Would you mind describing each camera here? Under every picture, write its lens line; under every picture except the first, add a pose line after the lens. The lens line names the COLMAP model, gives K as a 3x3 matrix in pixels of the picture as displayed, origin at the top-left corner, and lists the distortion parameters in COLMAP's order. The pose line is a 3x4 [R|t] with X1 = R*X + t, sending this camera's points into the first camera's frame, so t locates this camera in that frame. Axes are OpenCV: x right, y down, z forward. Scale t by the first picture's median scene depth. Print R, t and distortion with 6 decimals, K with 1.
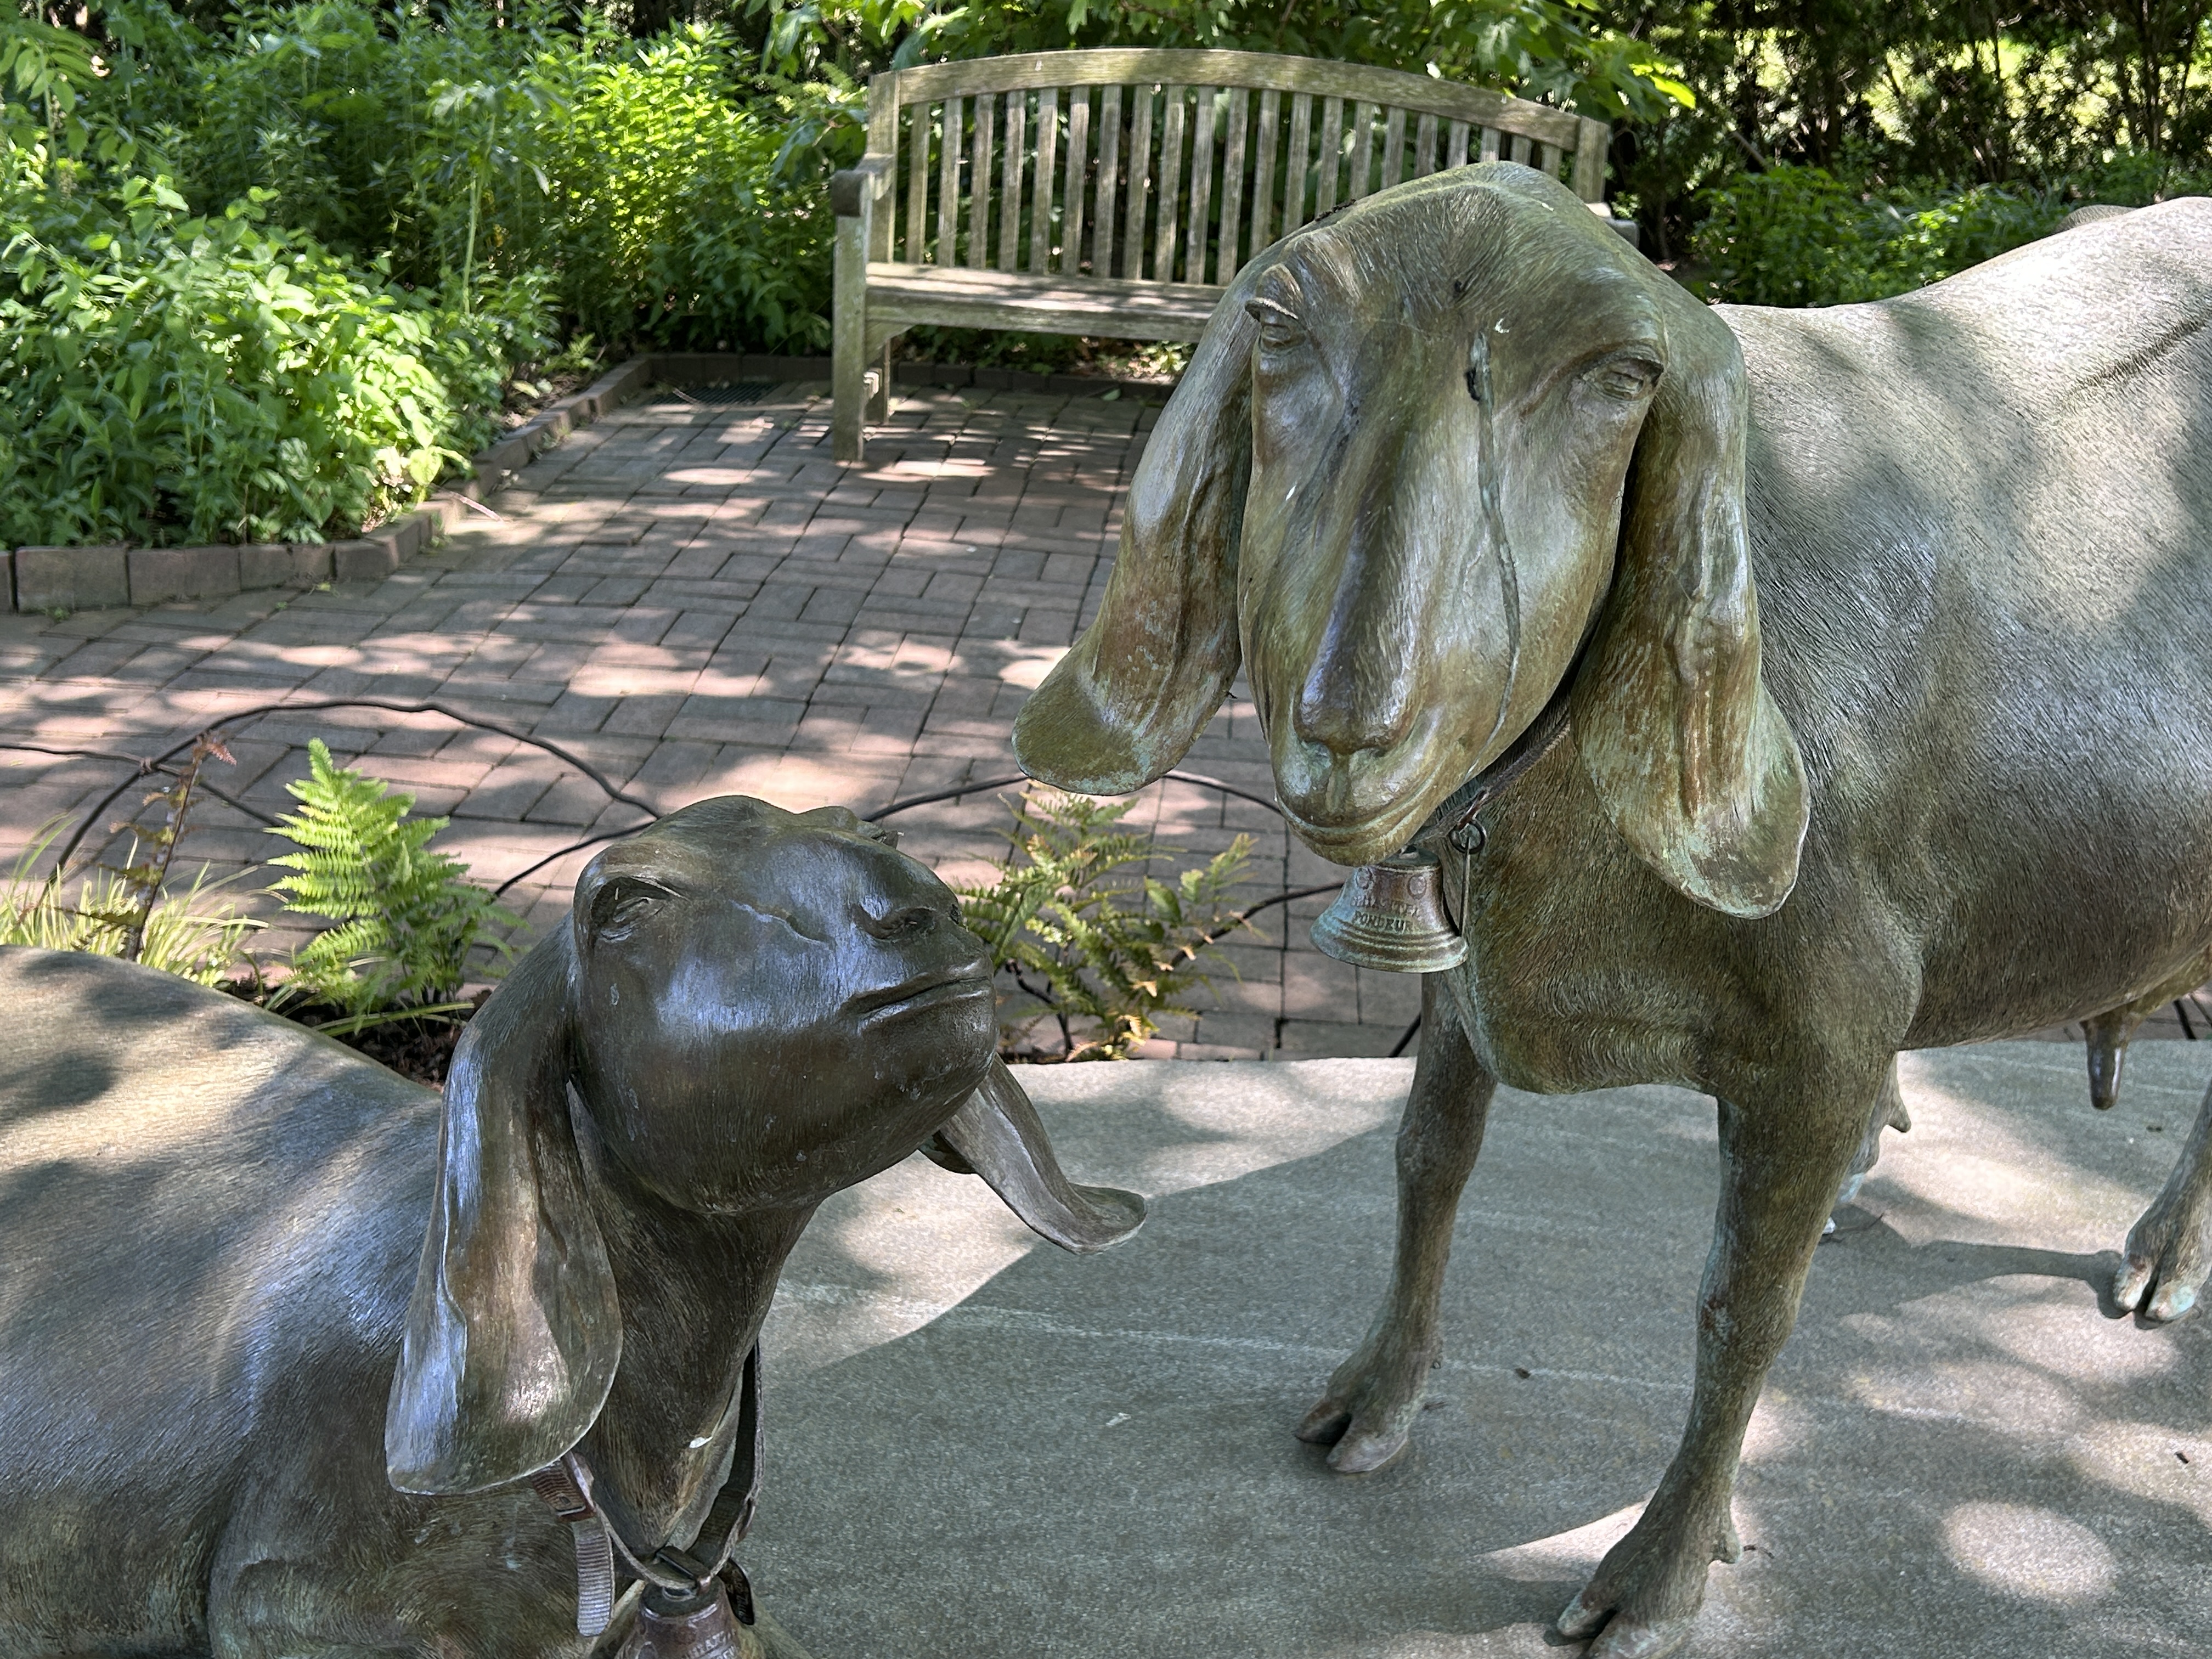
lens RADIAL K [[2327.4, 0, 1106.0], [0, 2327.4, 829.5], [0, 0, 1]] dist [0.166003, -0.394271]
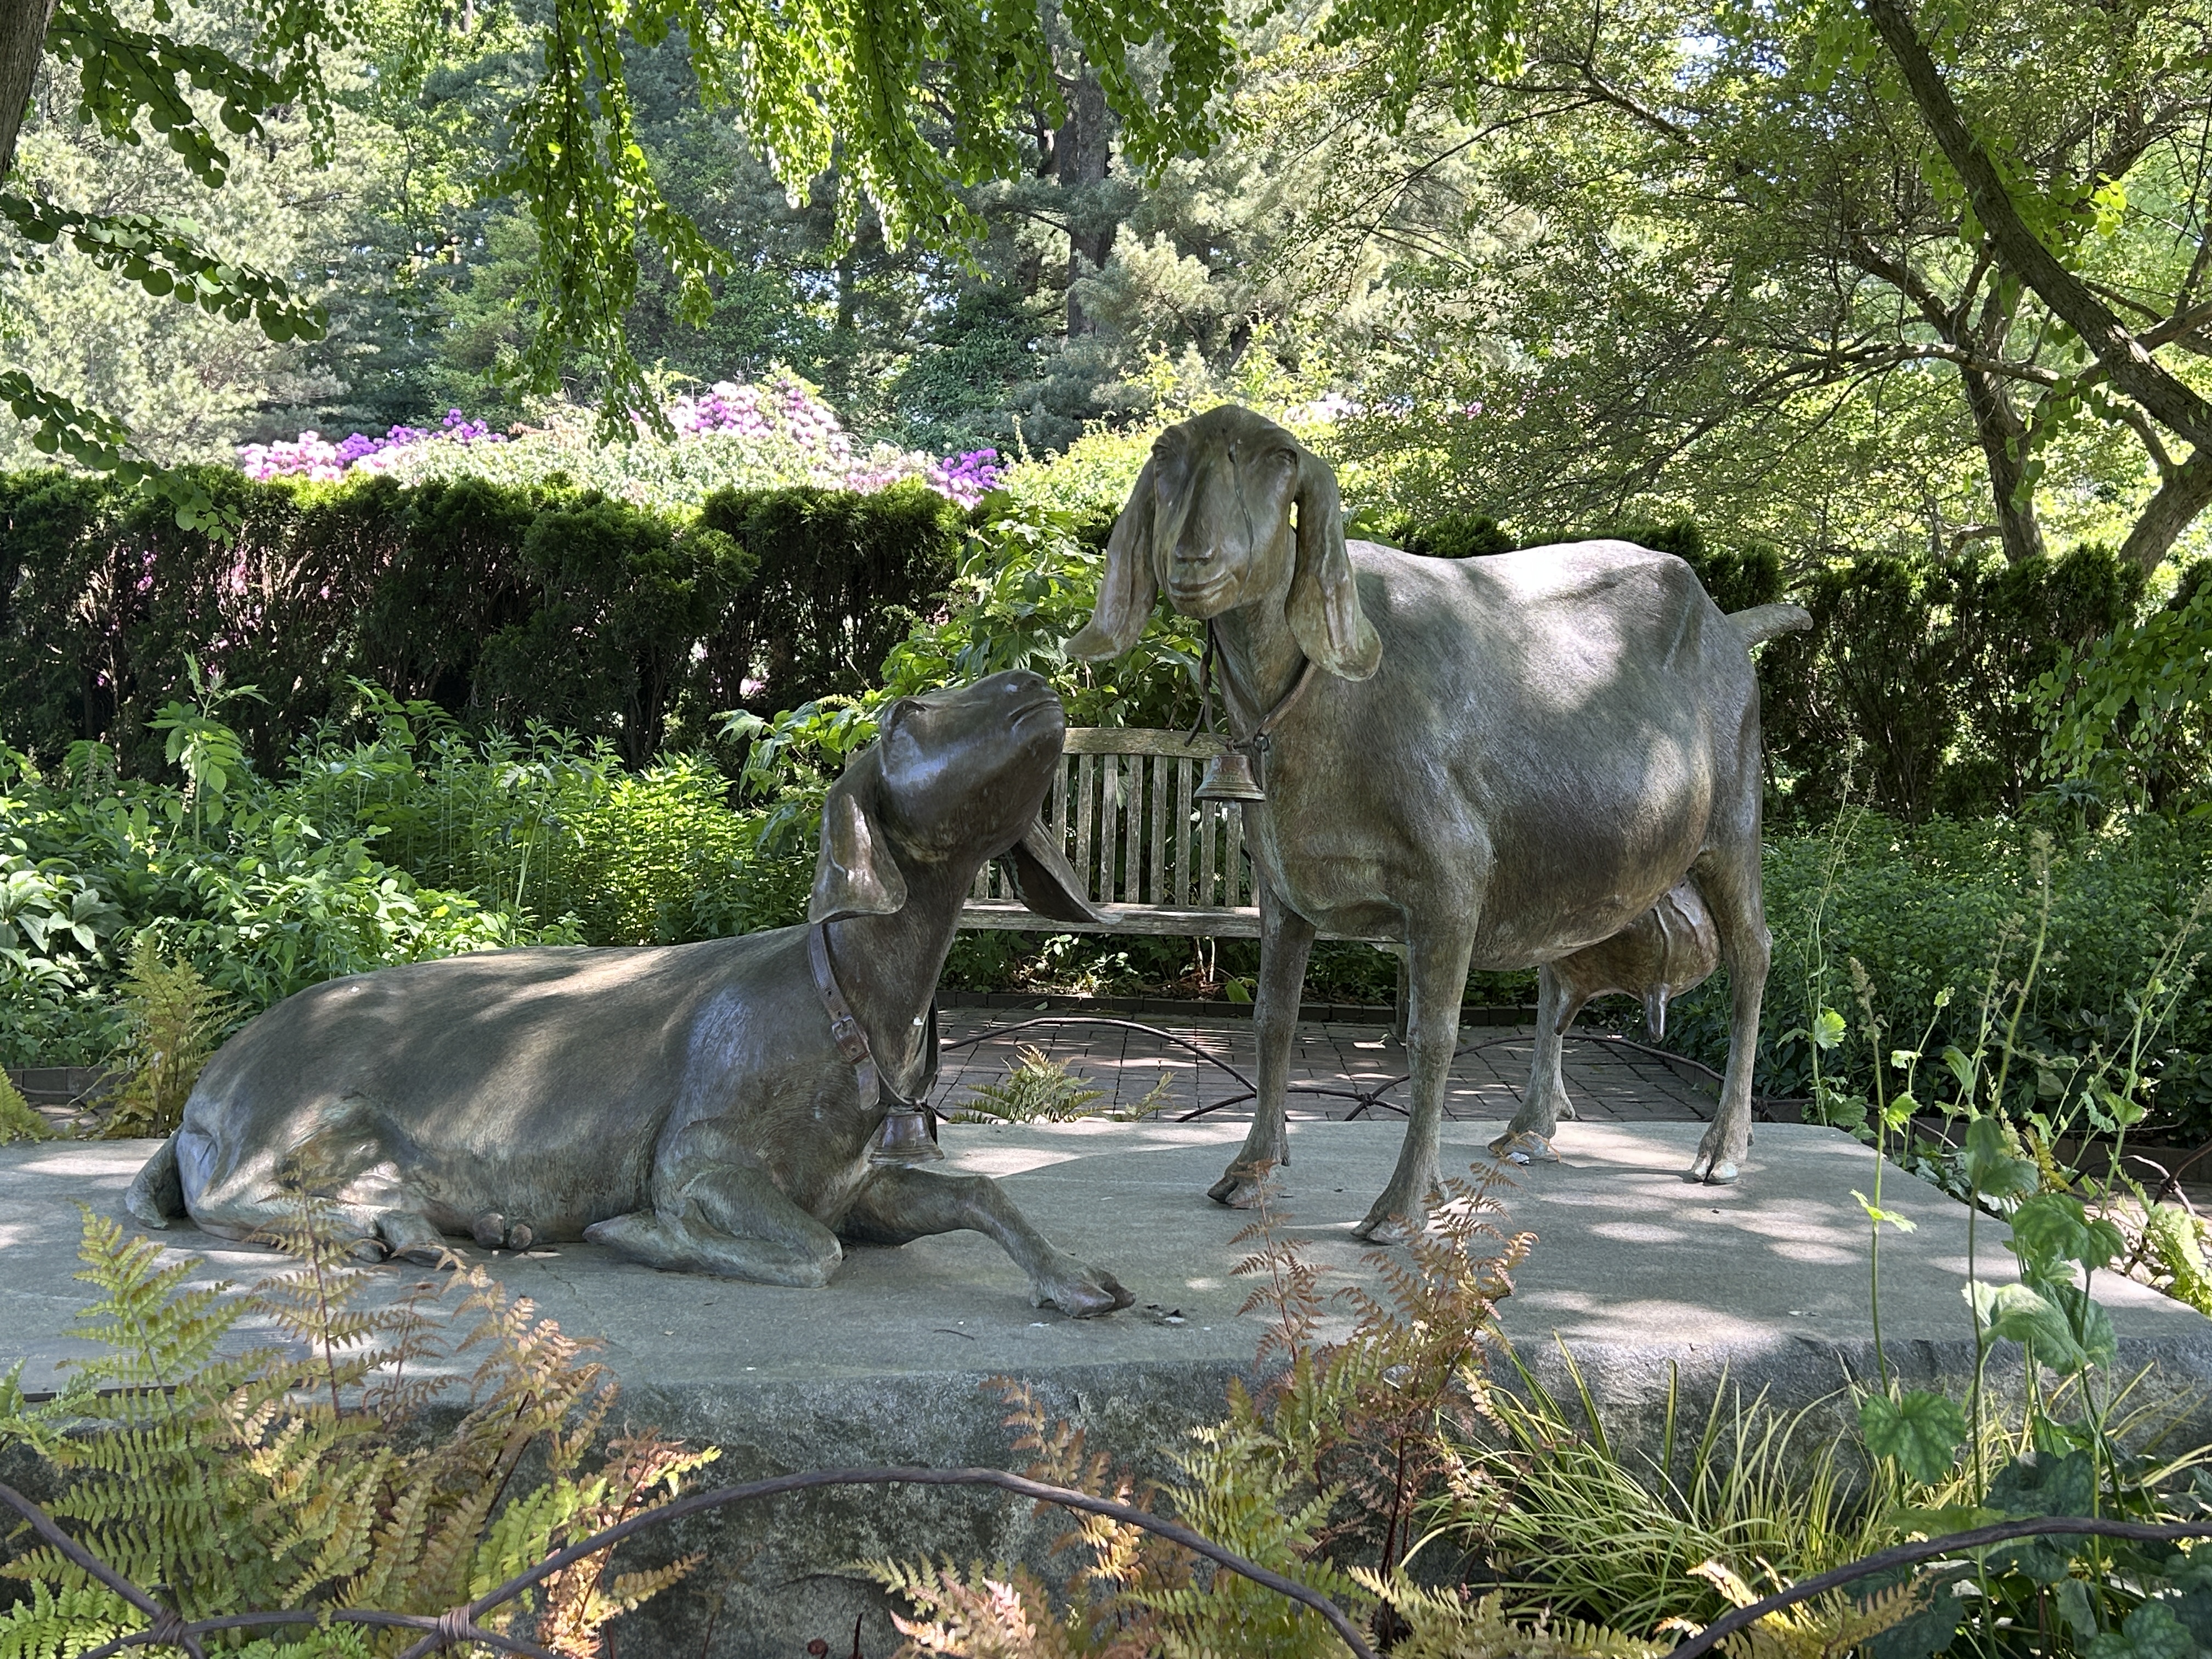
lens RADIAL K [[2447.3, 0, 1106.0], [0, 2447.3, 829.5], [0, 0, 1]] dist [0.123159, -0.251002]
pose [[0.998628, -0.027074, 0.044834, -0.088705], [0.040774, 0.939156, -0.341063, 0.778958], [-0.032873, 0.342422, 0.938971, -1.029429]]
